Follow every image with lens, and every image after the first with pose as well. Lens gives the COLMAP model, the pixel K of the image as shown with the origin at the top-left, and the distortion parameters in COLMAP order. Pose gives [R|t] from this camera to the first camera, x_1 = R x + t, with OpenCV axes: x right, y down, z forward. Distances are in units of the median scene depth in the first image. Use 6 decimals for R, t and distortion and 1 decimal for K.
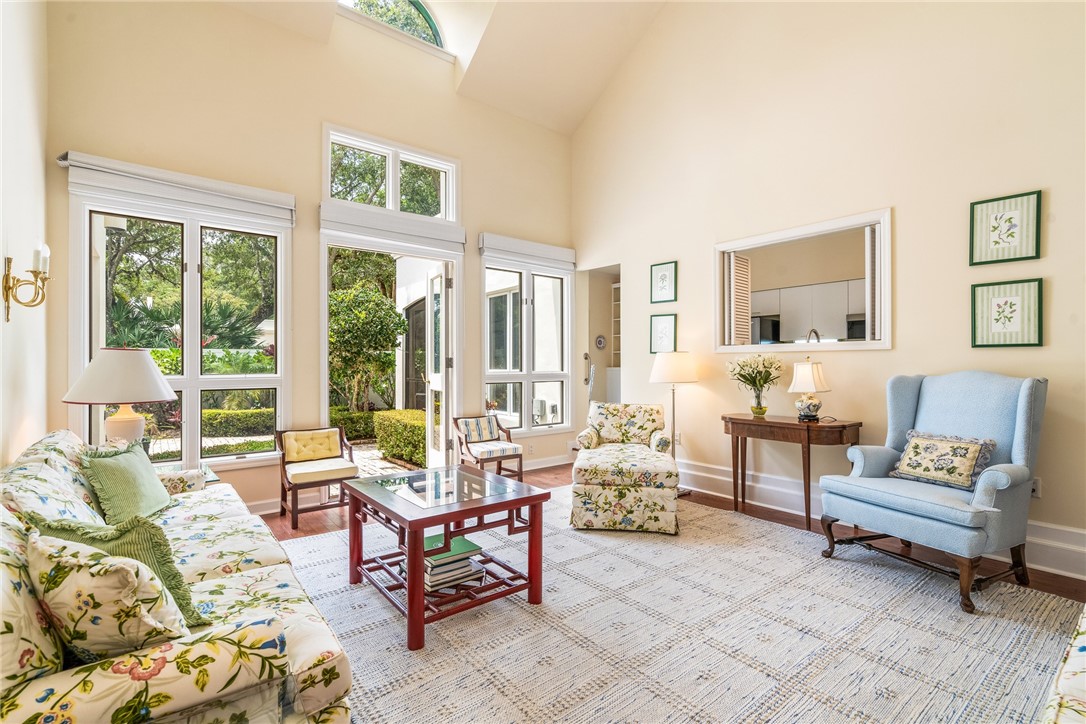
lens RADIAL K [[495.1, 0, 547.7], [0, 495.1, 364.6], [0, 0, 1]] dist [-0.001445, -0.000029]
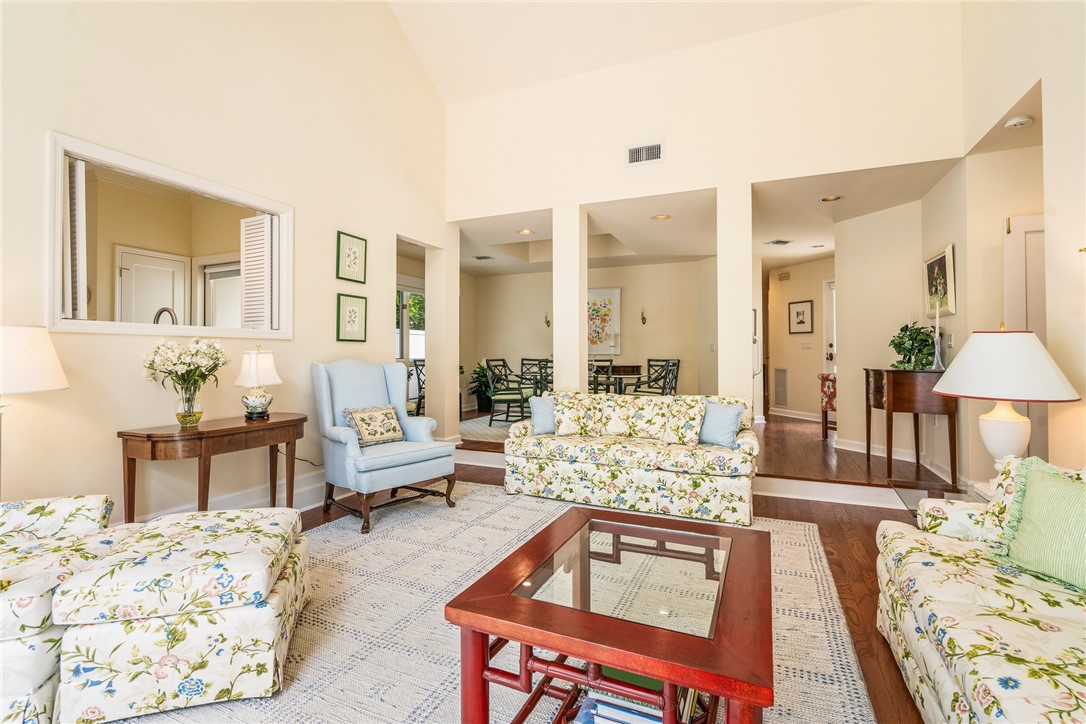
lens RADIAL K [[489.5, 0, 543.0], [0, 489.5, 362.0], [0, 0, 1]] dist [-0.001412, -0.000212]
pose [[-0.452934, -0.014253, 0.891430, -0.425595], [-0.003177, 0.999892, 0.014373, -0.000252], [-0.891539, 0.003678, -0.452930, 0.865782]]
